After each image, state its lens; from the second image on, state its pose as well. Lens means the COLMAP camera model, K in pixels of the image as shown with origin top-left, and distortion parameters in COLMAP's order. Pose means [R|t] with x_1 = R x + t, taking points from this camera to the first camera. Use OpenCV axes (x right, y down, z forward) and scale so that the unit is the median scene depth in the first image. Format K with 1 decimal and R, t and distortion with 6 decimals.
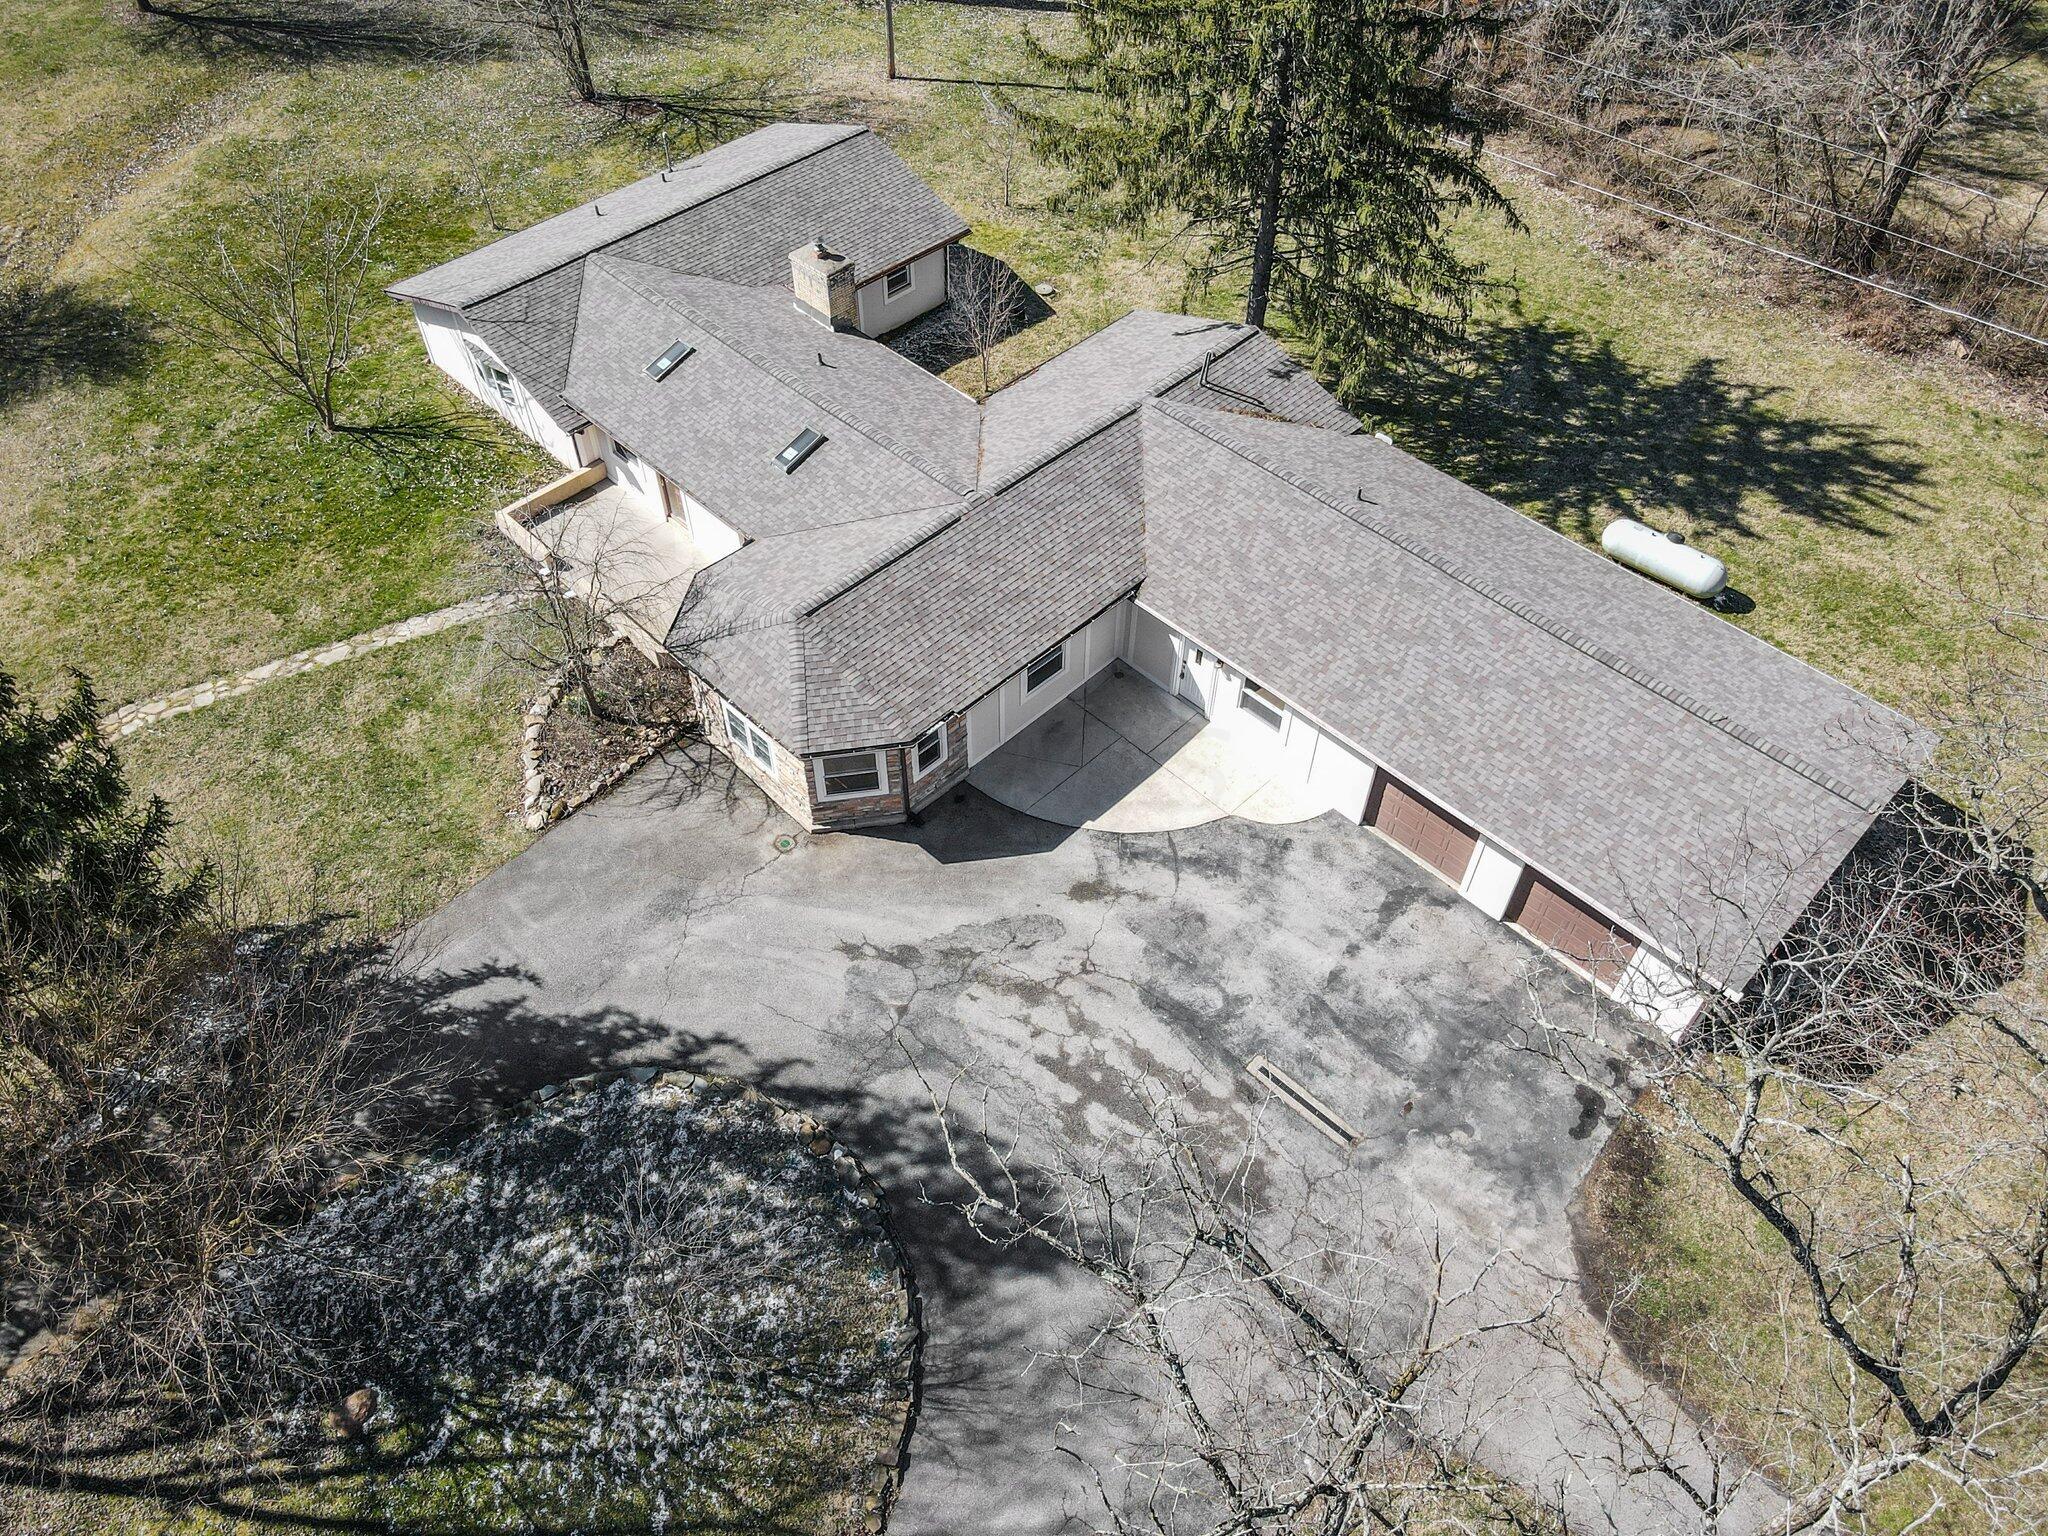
lens RADIAL K [[1487.2, 0, 1014.6], [0, 1487.2, 768.3], [0, 0, 1]] dist [0.001196, 0.025698]
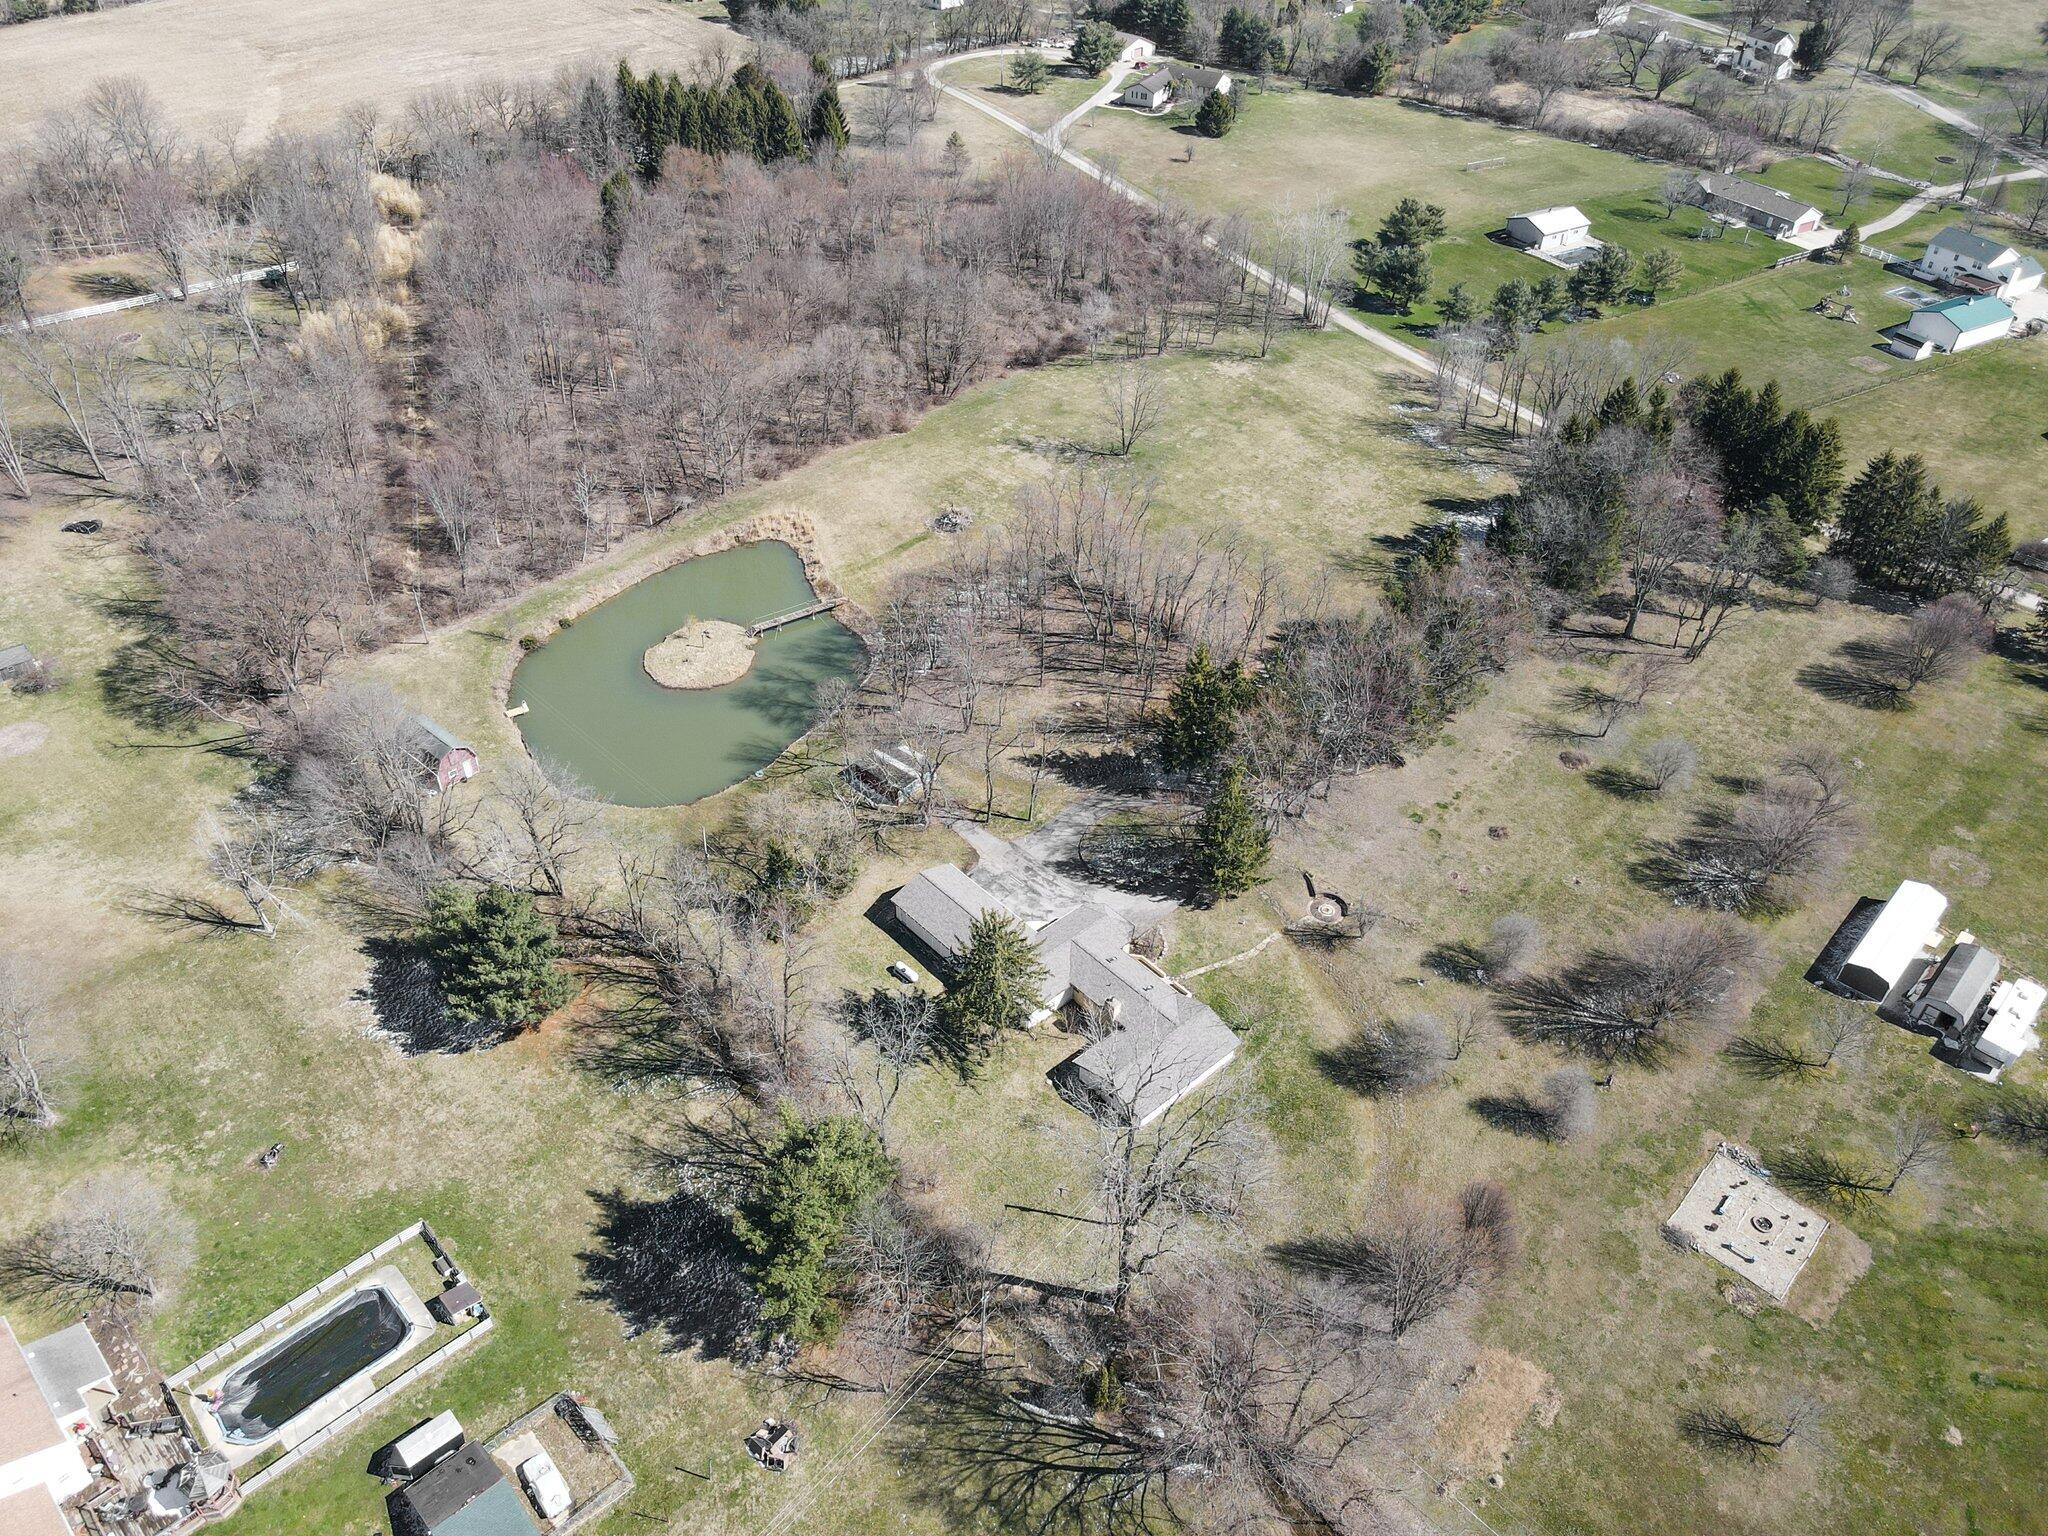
lens RADIAL K [[1494.4, 0, 1000.5], [0, 1494.4, 771.0], [0, 0, 1]] dist [-0.004050, 0.019486]
pose [[-0.998559, -0.039843, 0.035953, 0.050263], [0.034683, 0.032113, 0.998882, -5.022182], [-0.040953, 0.998690, -0.030685, 0.646857]]
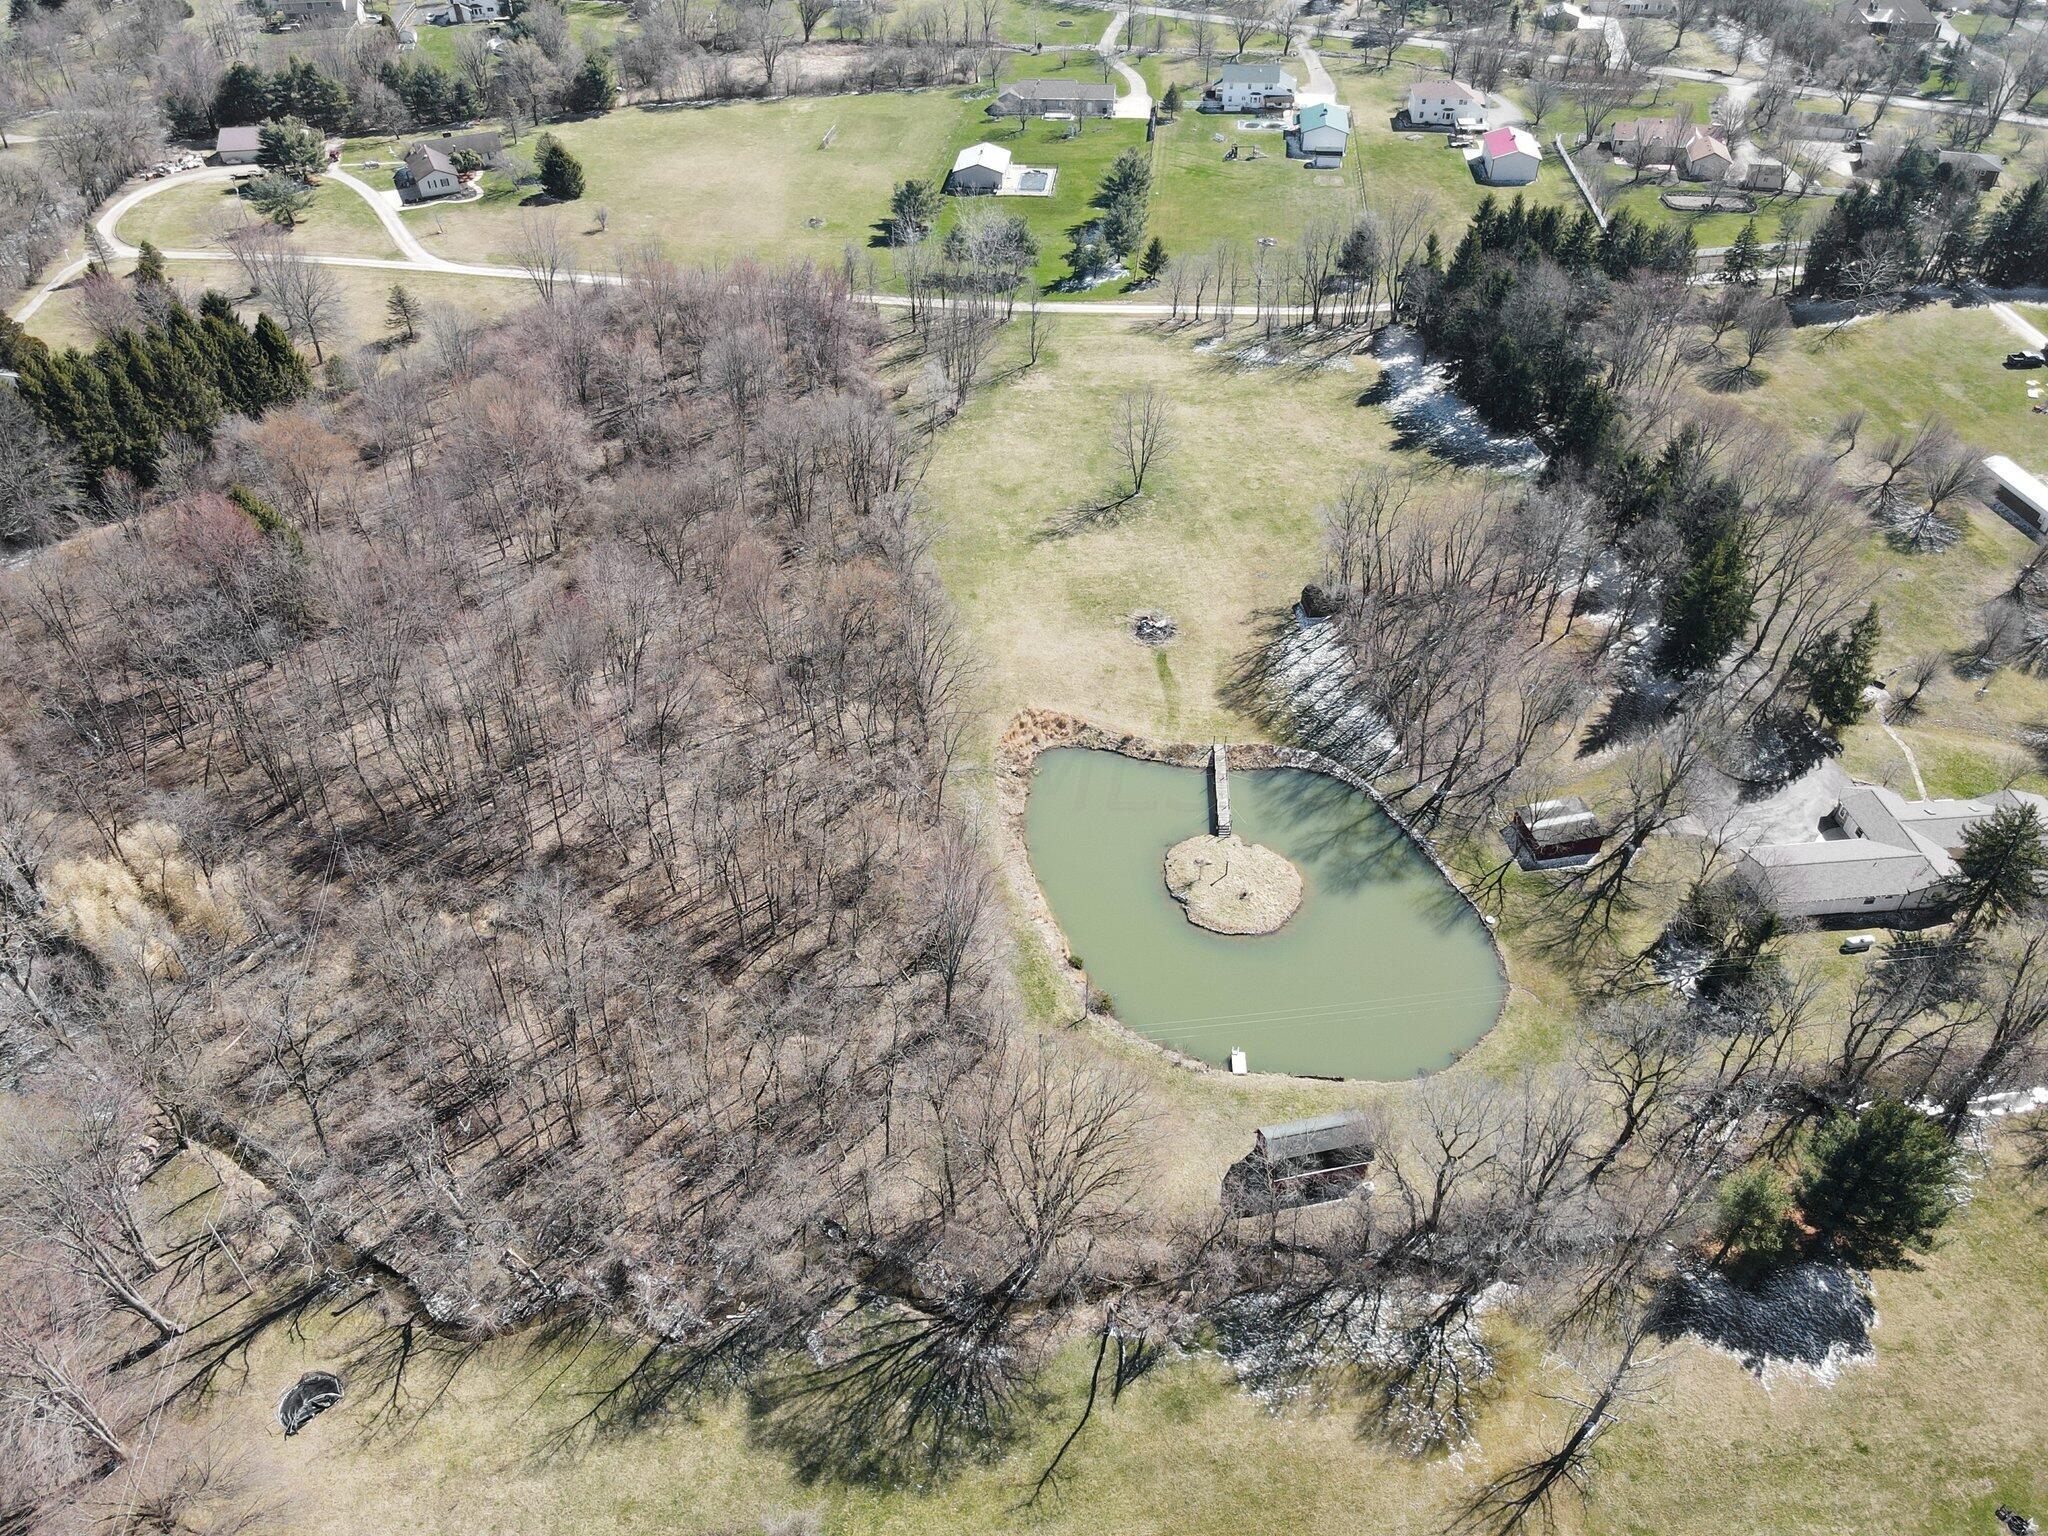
lens RADIAL K [[1494.4, 0, 1000.5], [0, 1494.4, 771.0], [0, 0, 1]] dist [-0.004050, 0.019486]
pose [[-0.638824, 0.509599, -0.576379, 4.841911], [-0.569074, 0.191176, 0.799754, -2.584323], [0.517744, 0.838904, 0.167871, -1.587633]]
